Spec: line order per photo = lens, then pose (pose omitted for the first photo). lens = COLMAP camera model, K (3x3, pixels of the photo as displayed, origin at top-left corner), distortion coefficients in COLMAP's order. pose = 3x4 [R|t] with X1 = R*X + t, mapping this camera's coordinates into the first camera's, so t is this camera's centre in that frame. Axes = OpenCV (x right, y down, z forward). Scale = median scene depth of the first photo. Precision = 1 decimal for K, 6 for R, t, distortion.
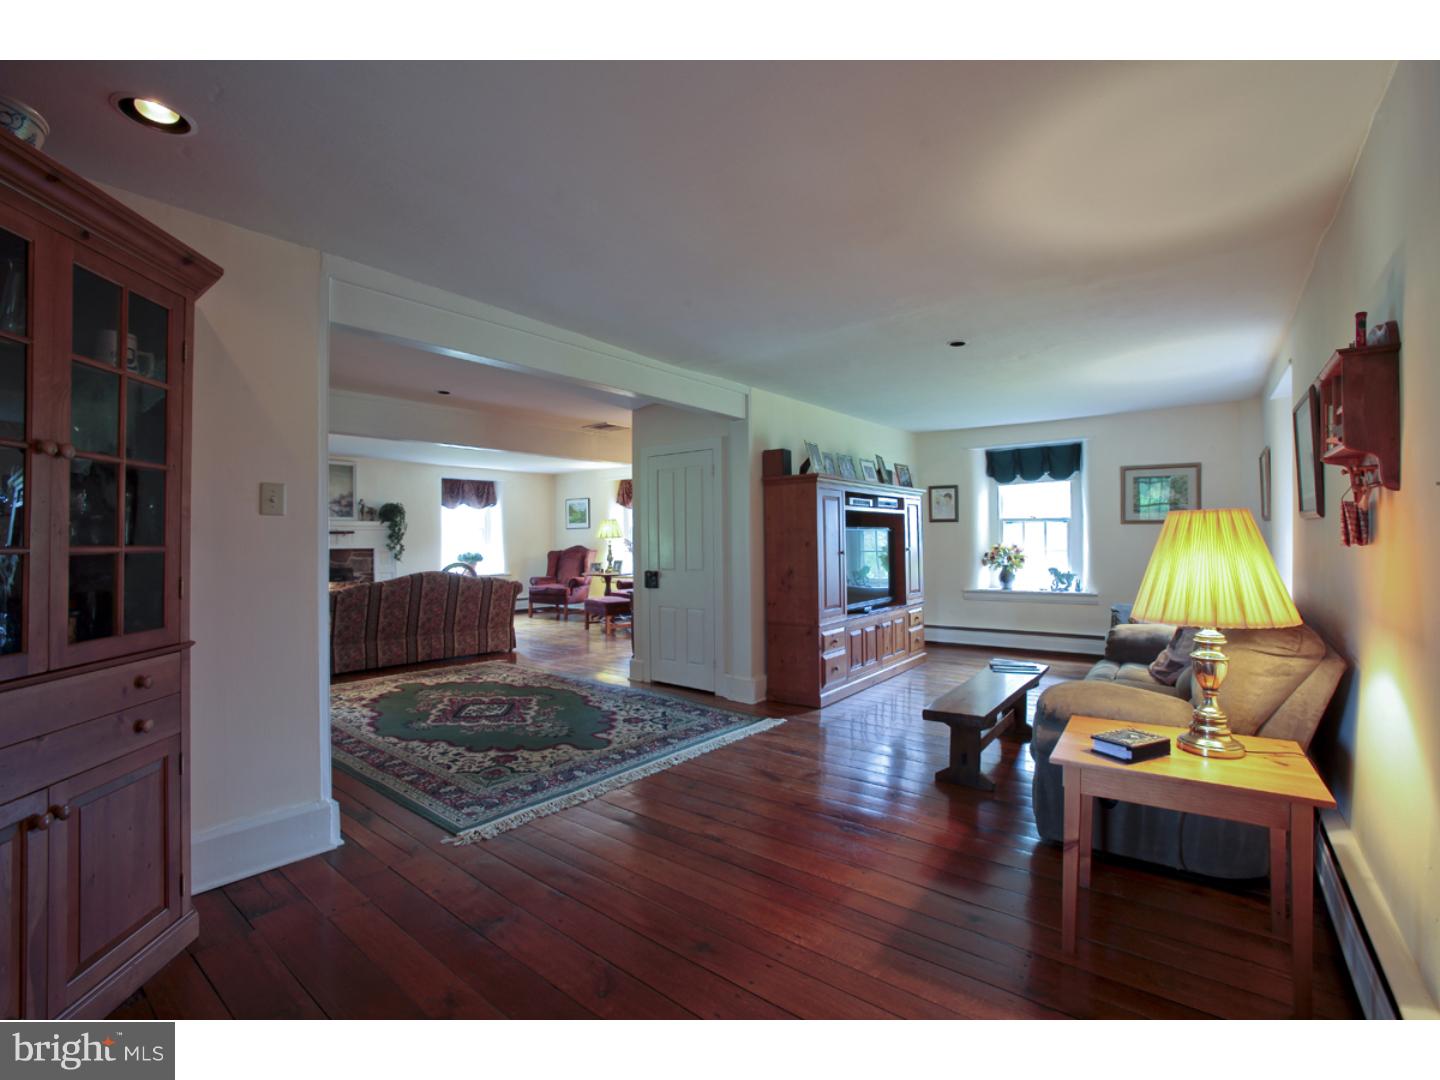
lens RADIAL K [[654.7, 0, 725.5], [0, 654.7, 535.4], [0, 0, 1]] dist [-0.075917, 0.033181]
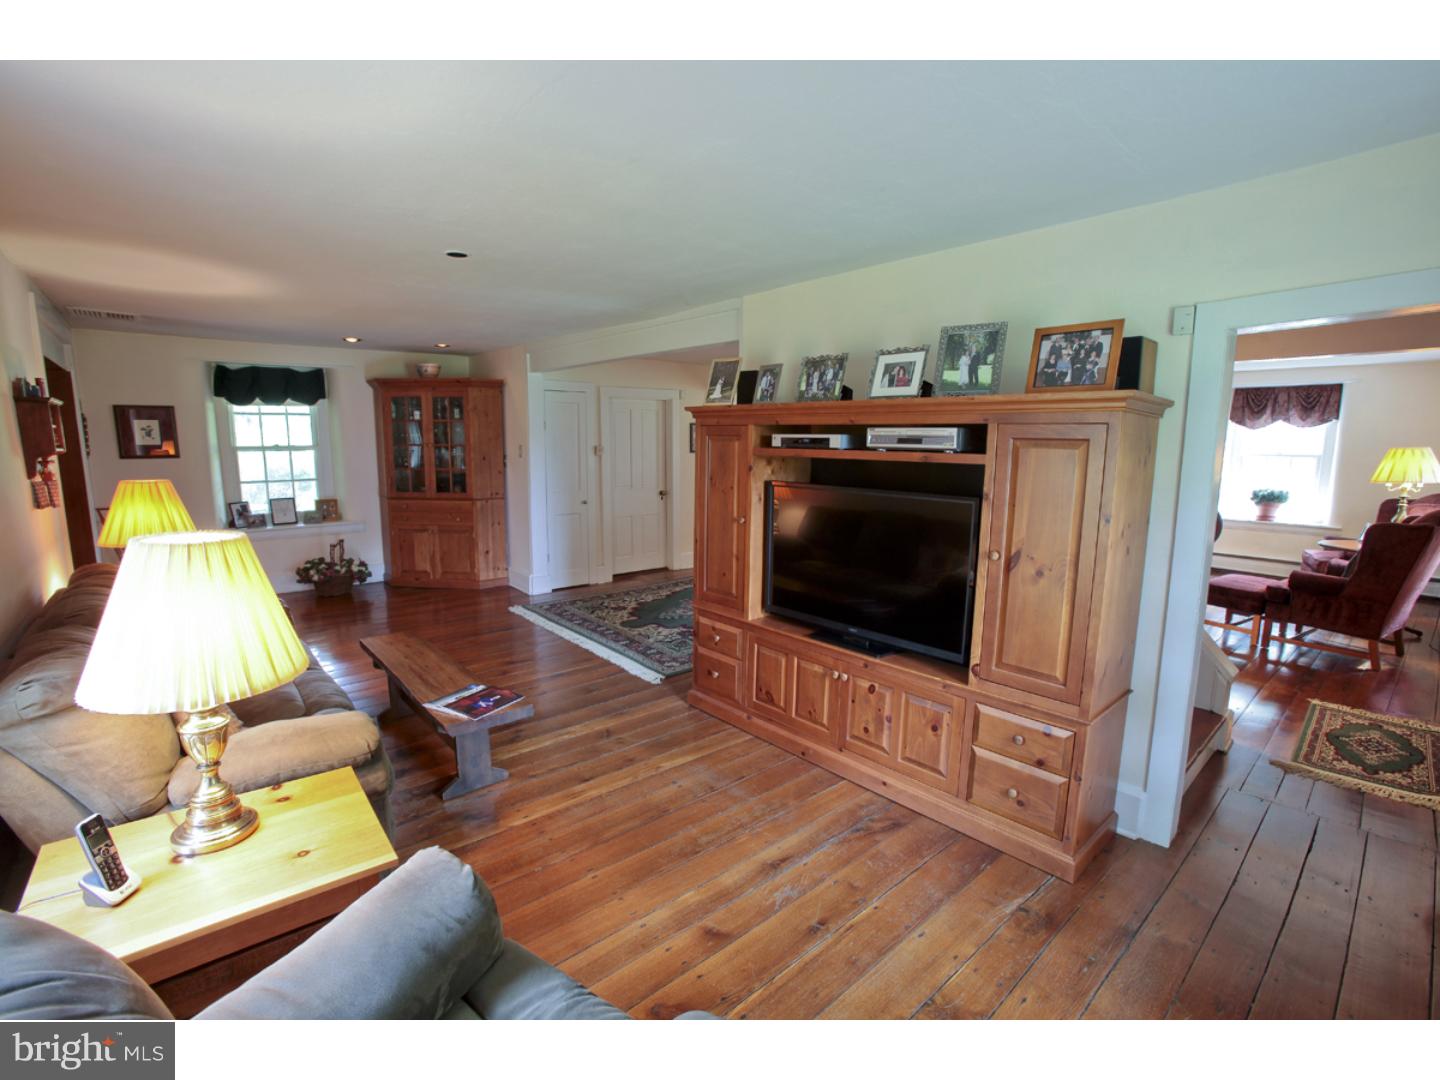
lens RADIAL K [[654.7, 0, 725.5], [0, 654.7, 535.4], [0, 0, 1]] dist [-0.075917, 0.033181]
pose [[-0.181543, 0.151111, -0.971703, 1.137268], [-0.003179, 0.988028, 0.154244, -0.083661], [0.983378, 0.031091, -0.178889, 1.507560]]
